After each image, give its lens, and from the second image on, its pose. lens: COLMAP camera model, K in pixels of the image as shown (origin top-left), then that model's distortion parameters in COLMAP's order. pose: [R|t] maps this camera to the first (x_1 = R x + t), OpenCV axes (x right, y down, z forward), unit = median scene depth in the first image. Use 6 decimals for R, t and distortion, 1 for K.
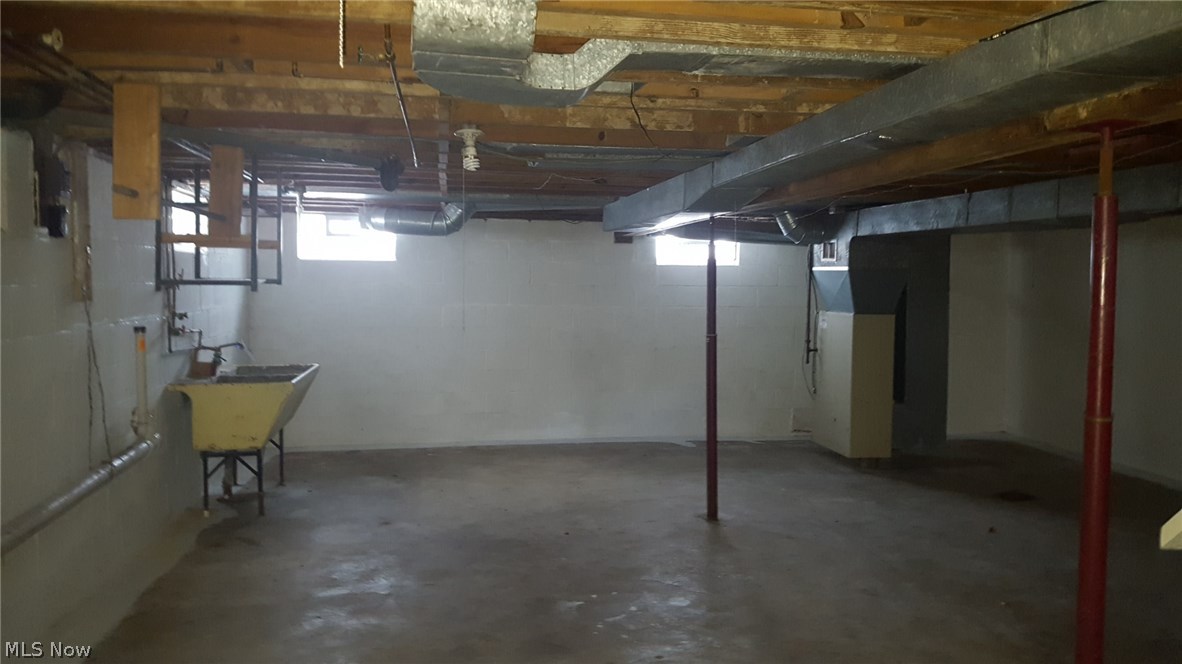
lens RADIAL K [[840.4, 0, 596.9], [0, 840.4, 325.3], [0, 0, 1]] dist [0.165080, -0.302381]
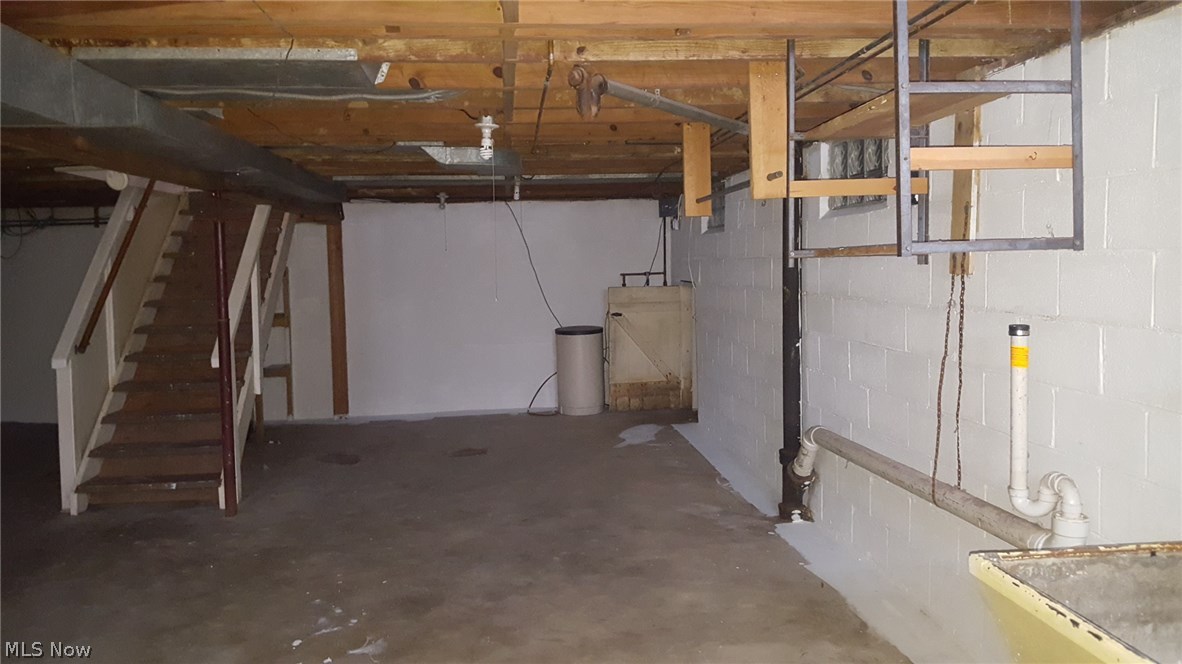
lens RADIAL K [[840.4, 0, 596.9], [0, 840.4, 325.3], [0, 0, 1]] dist [0.165080, -0.302381]
pose [[-0.997859, -0.001498, 0.065387, -0.315049], [0.006563, 0.992399, 0.122888, -0.083480], [-0.065074, 0.123054, -0.990264, 1.822745]]
